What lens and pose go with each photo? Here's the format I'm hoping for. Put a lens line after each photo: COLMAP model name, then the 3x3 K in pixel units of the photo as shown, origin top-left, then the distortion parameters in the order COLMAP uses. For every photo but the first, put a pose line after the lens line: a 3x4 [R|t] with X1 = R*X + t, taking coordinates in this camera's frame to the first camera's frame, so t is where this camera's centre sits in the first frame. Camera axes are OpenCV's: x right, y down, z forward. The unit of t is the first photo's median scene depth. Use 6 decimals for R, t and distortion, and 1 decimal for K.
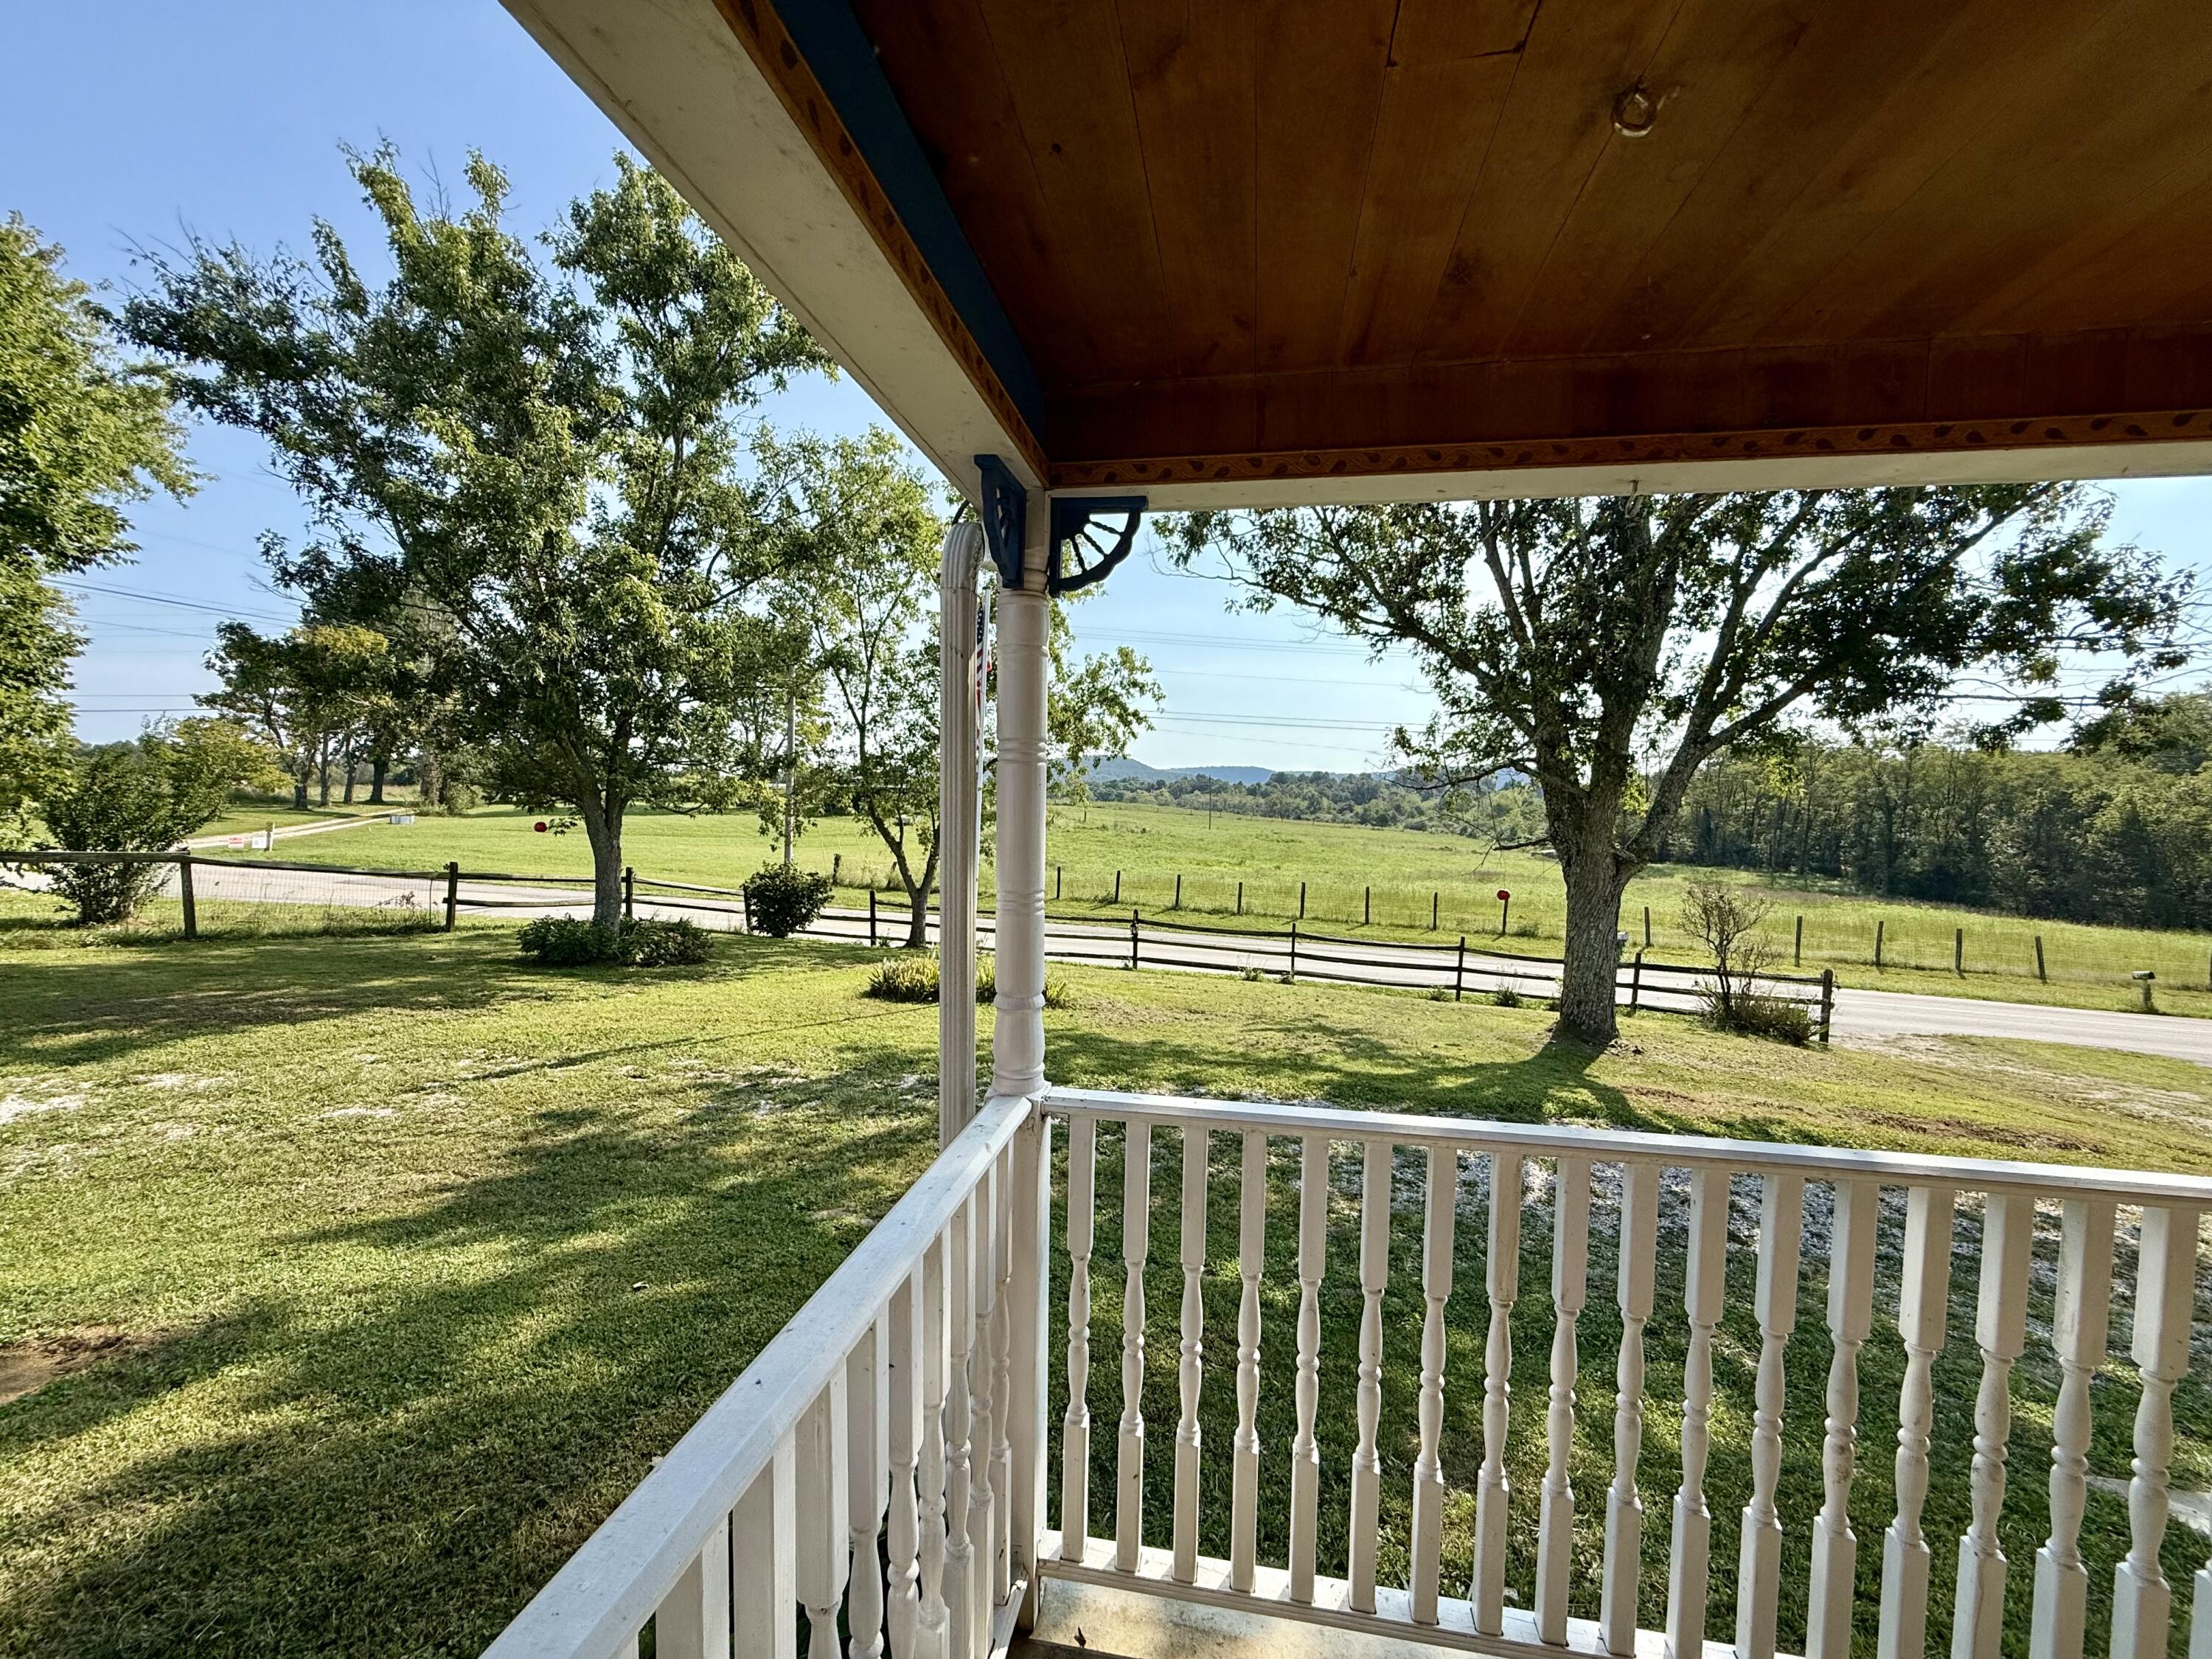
lens RADIAL K [[884.0, 0, 1103.6], [0, 884.0, 830.0], [0, 0, 1]] dist [0.000569, 0.000381]
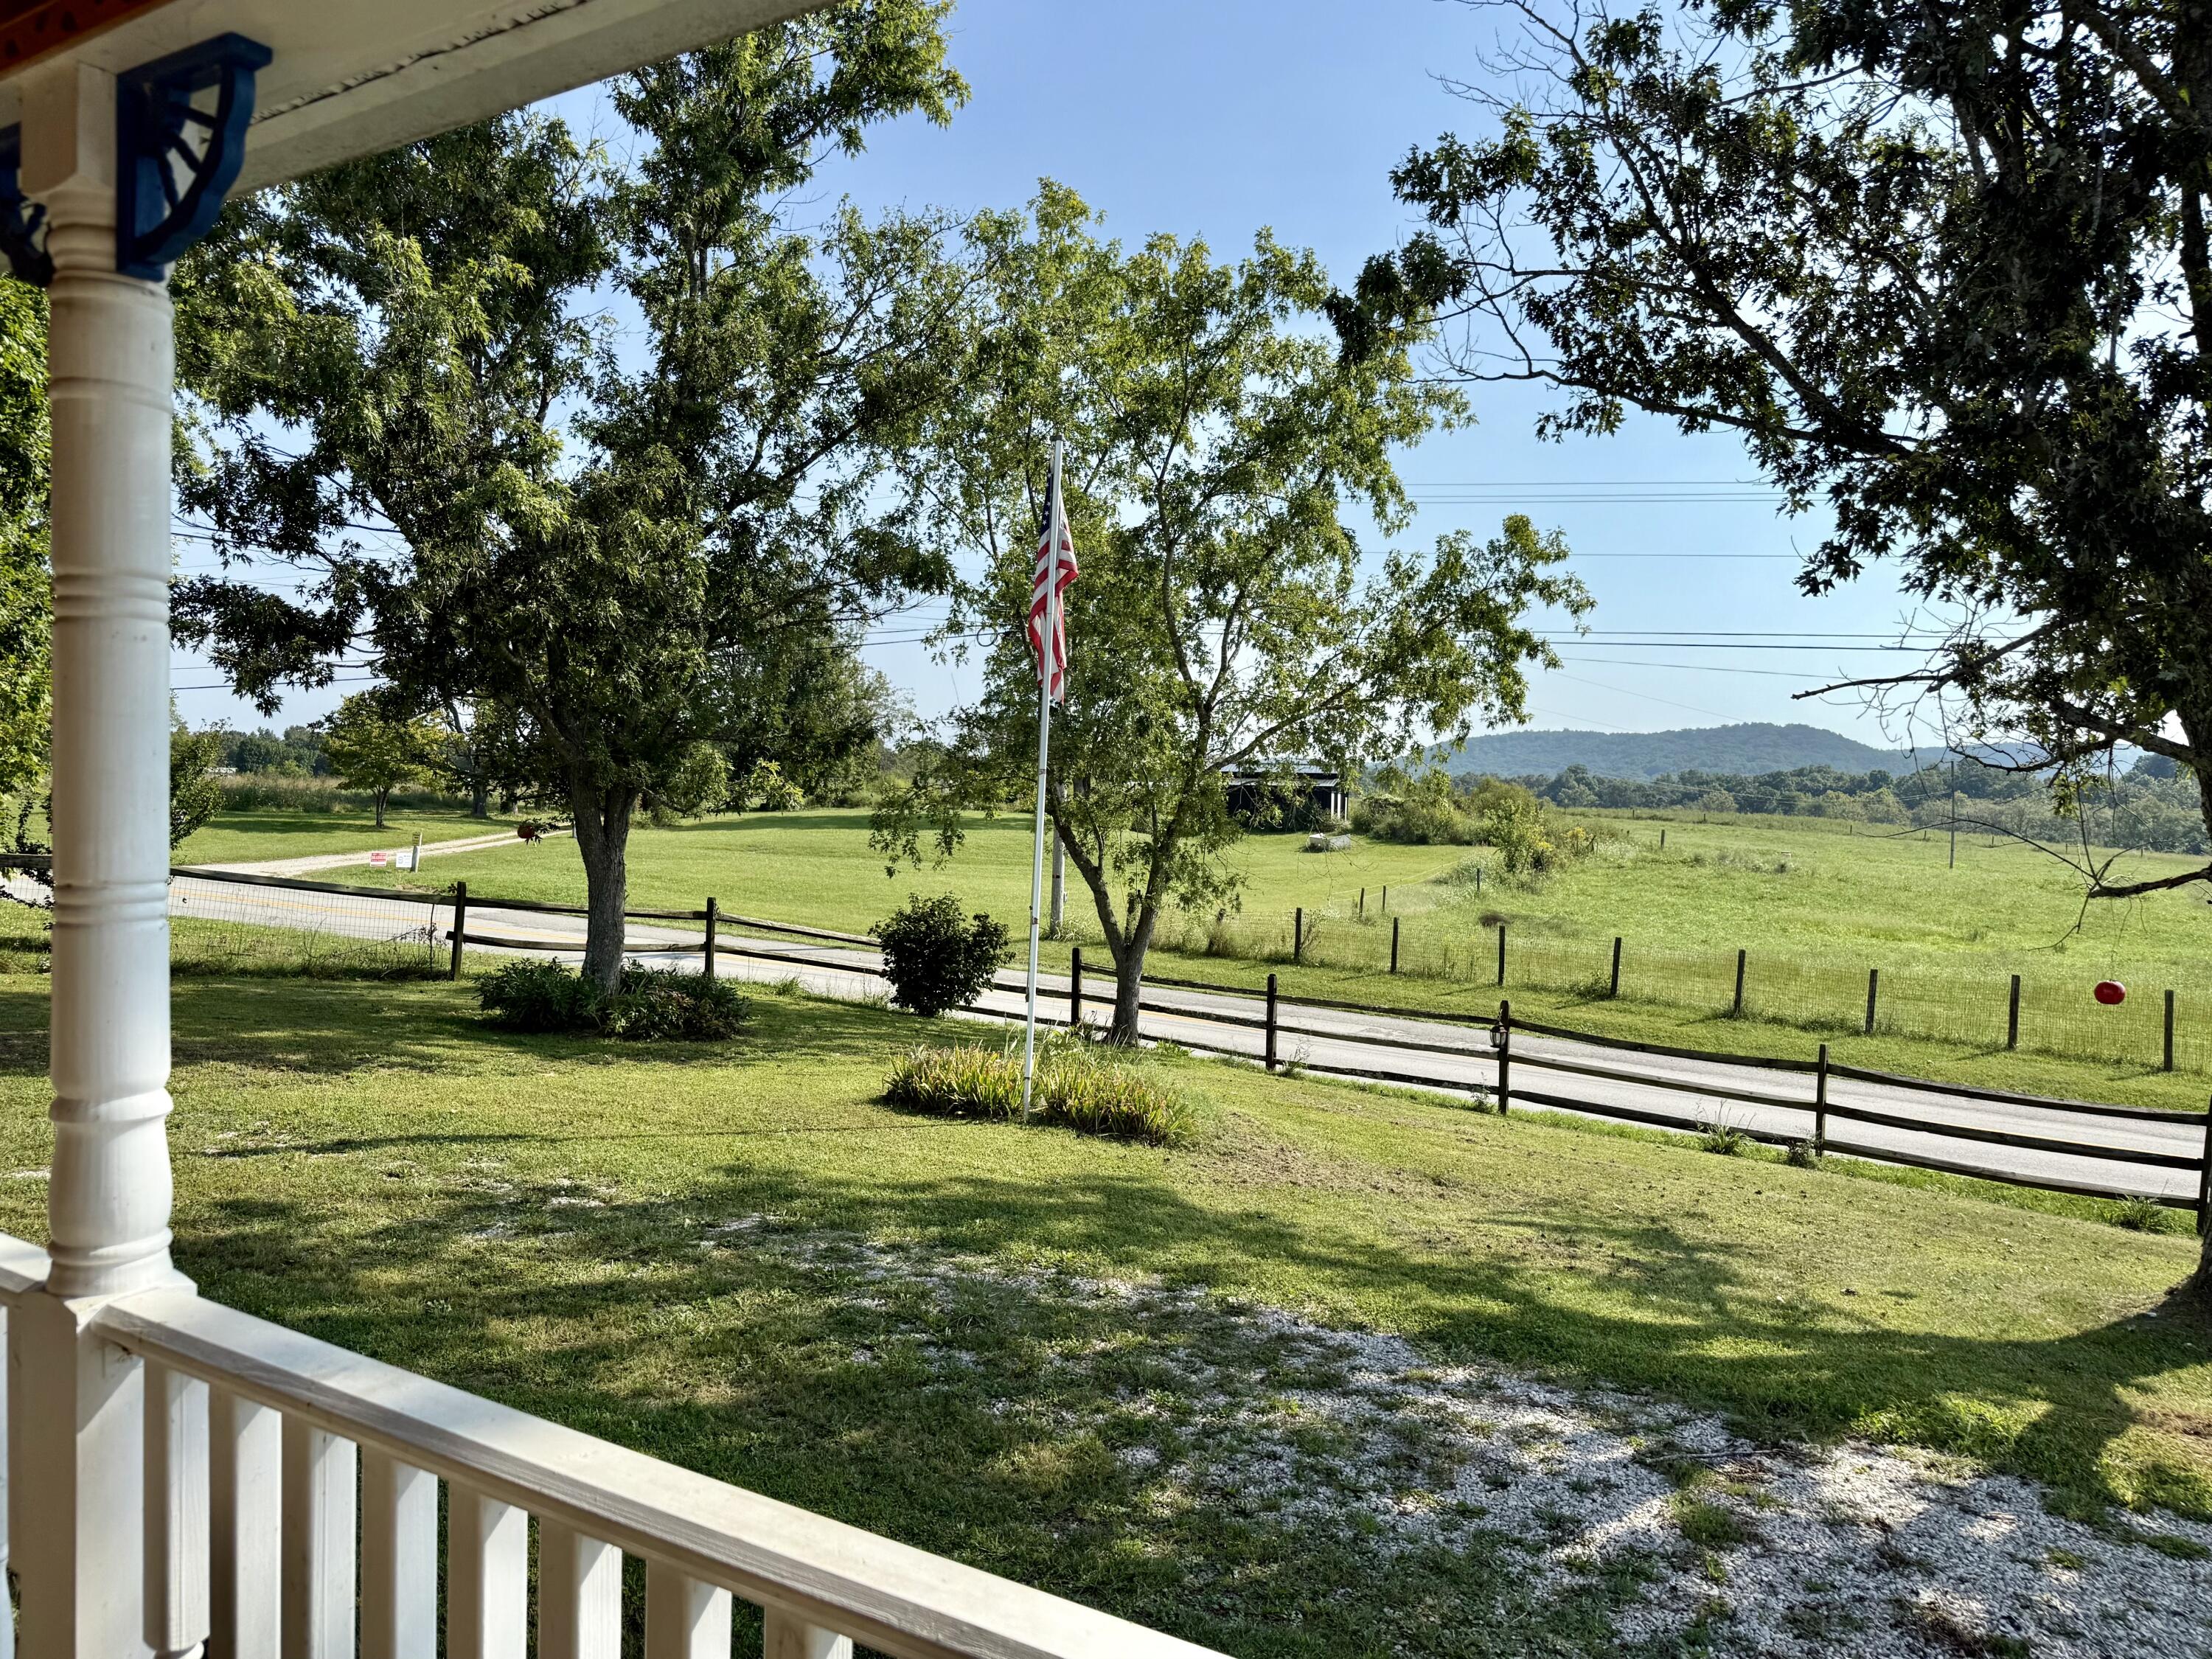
lens RADIAL K [[1568.2, 0, 1100.5], [0, 1568.2, 831.6], [0, 0, 1]] dist [0.045818, -0.045433]
pose [[0.924345, 0.008639, -0.381460, 0.240961], [-0.016191, 0.999731, -0.016592, 0.009584], [0.381214, 0.021513, 0.924236, 0.023352]]
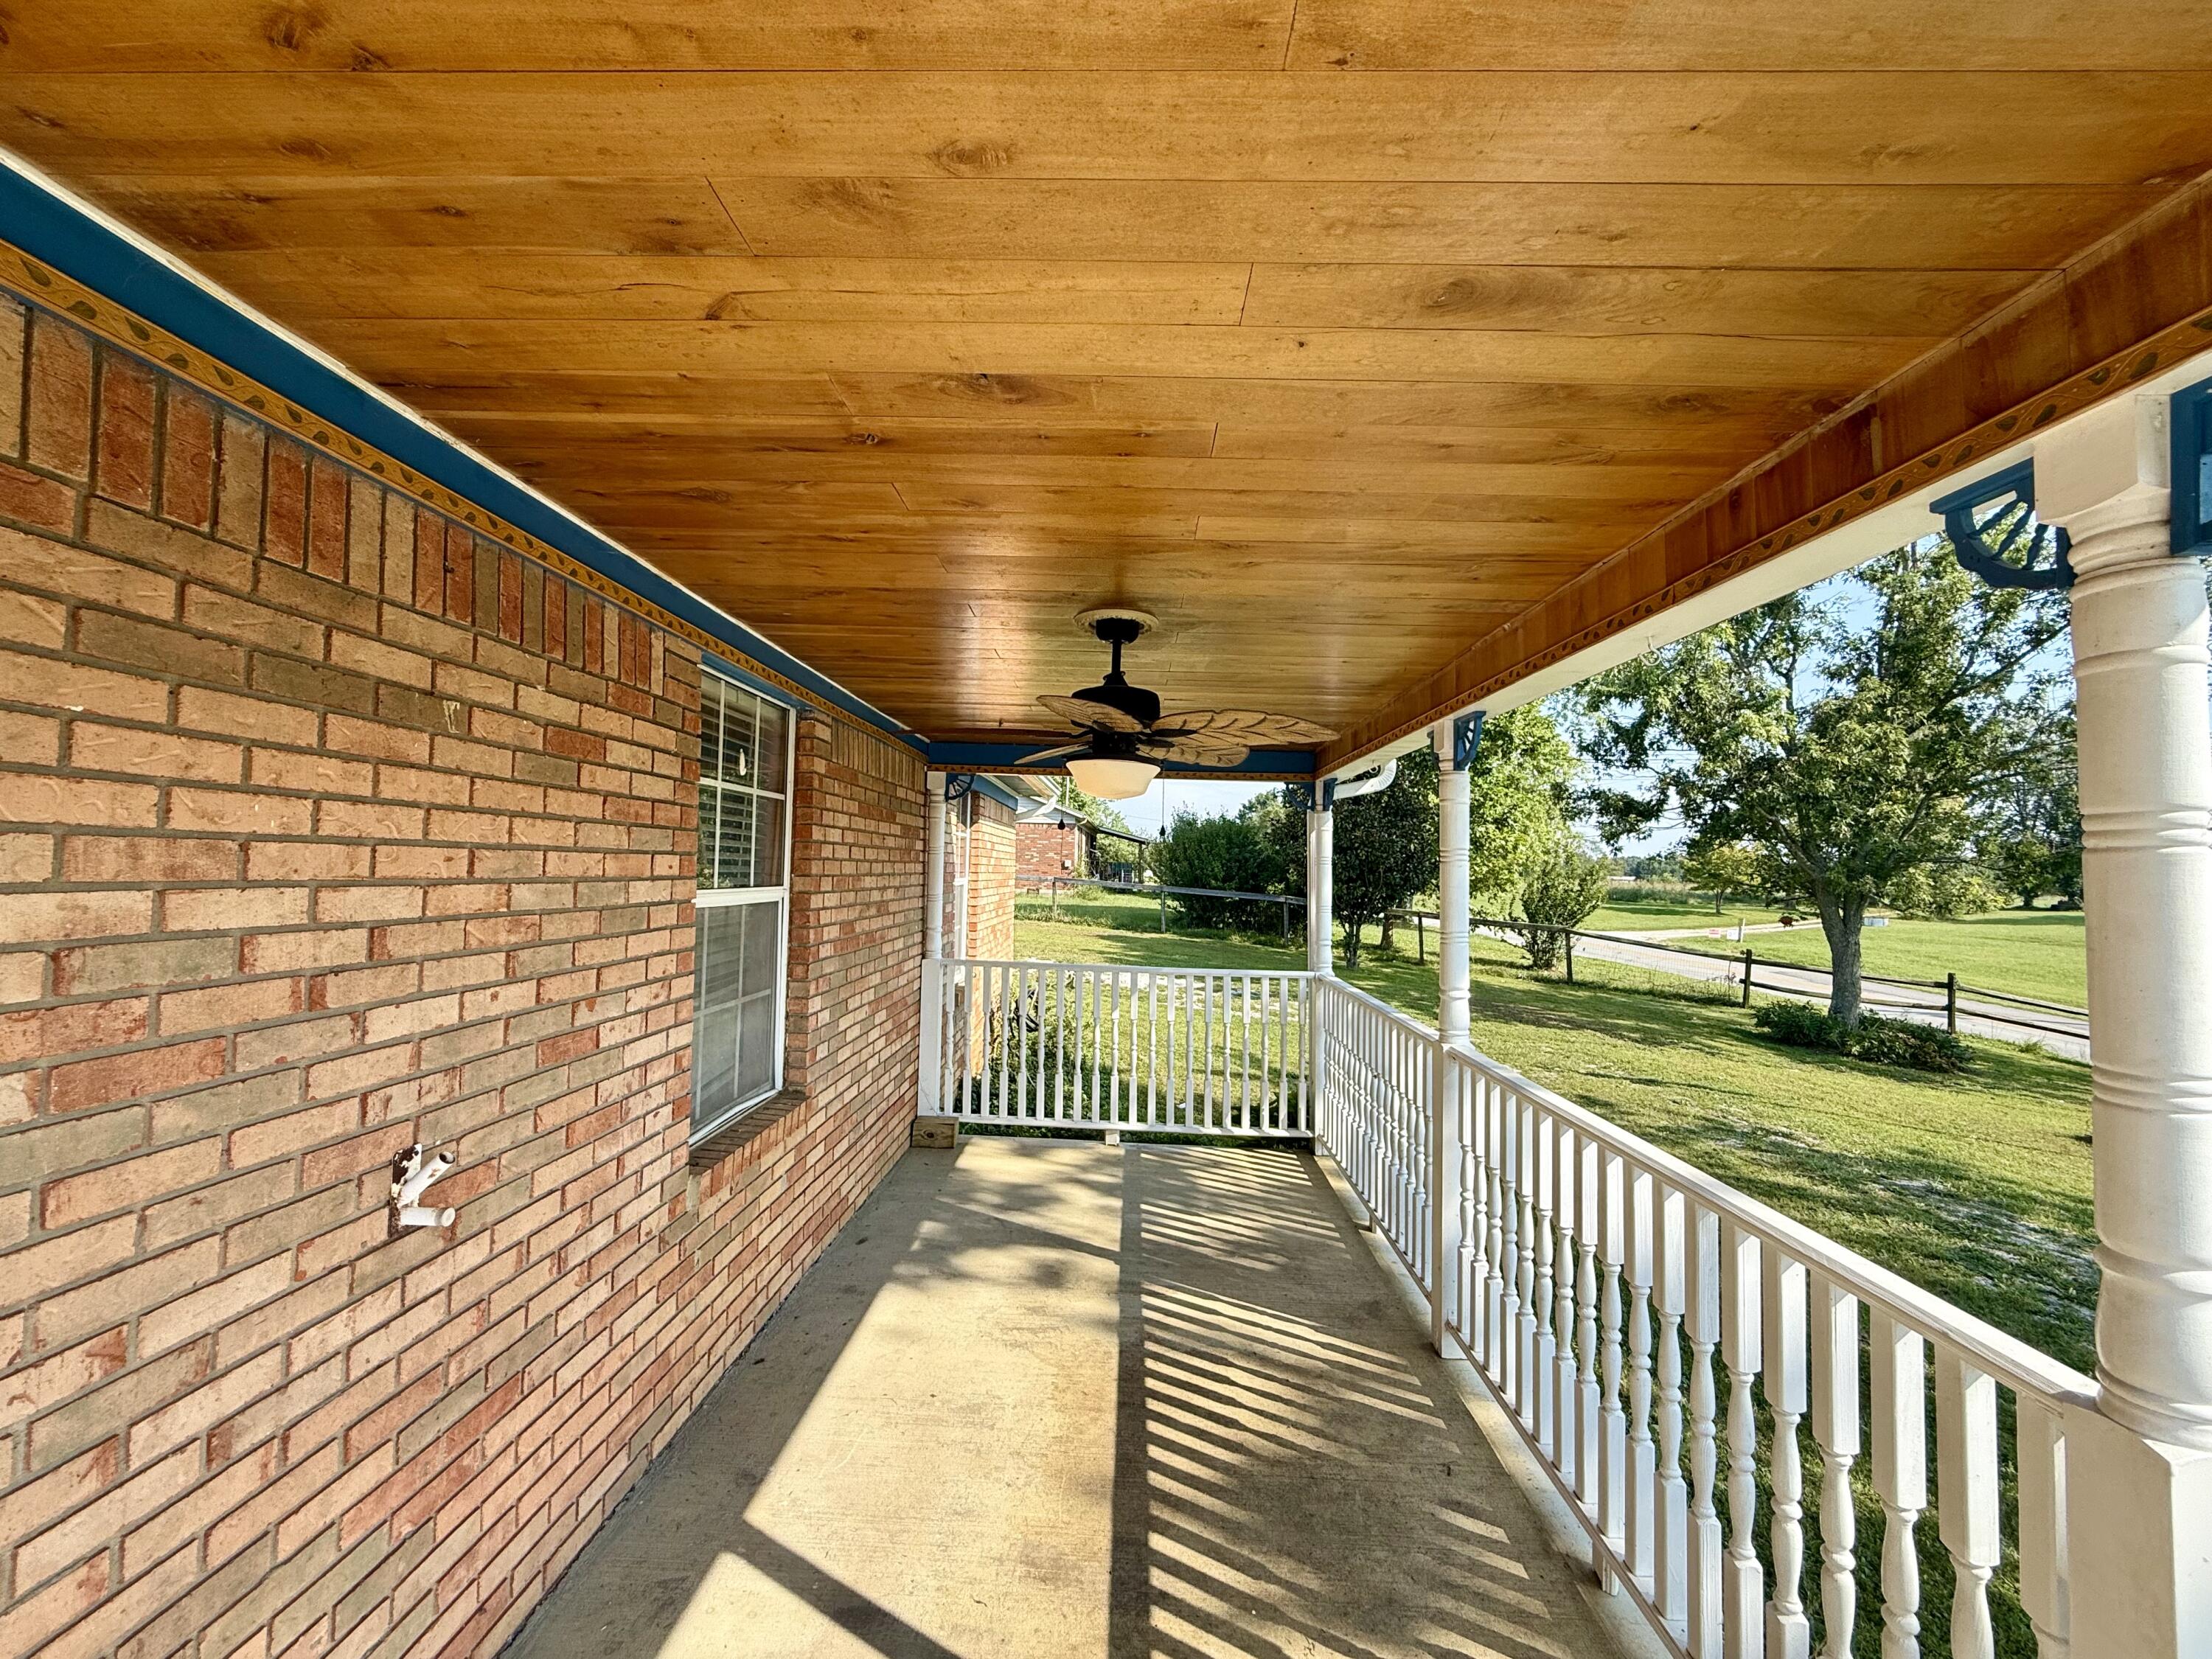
lens RADIAL K [[884.0, 0, 1103.5], [0, 884.0, 837.1], [0, 0, 1]] dist [0.000569, 0.000381]
pose [[0.137219, -0.052167, -0.989166, 0.346624], [-0.055726, 0.996624, -0.060290, 0.007077], [0.988972, 0.063395, 0.133849, -0.020604]]
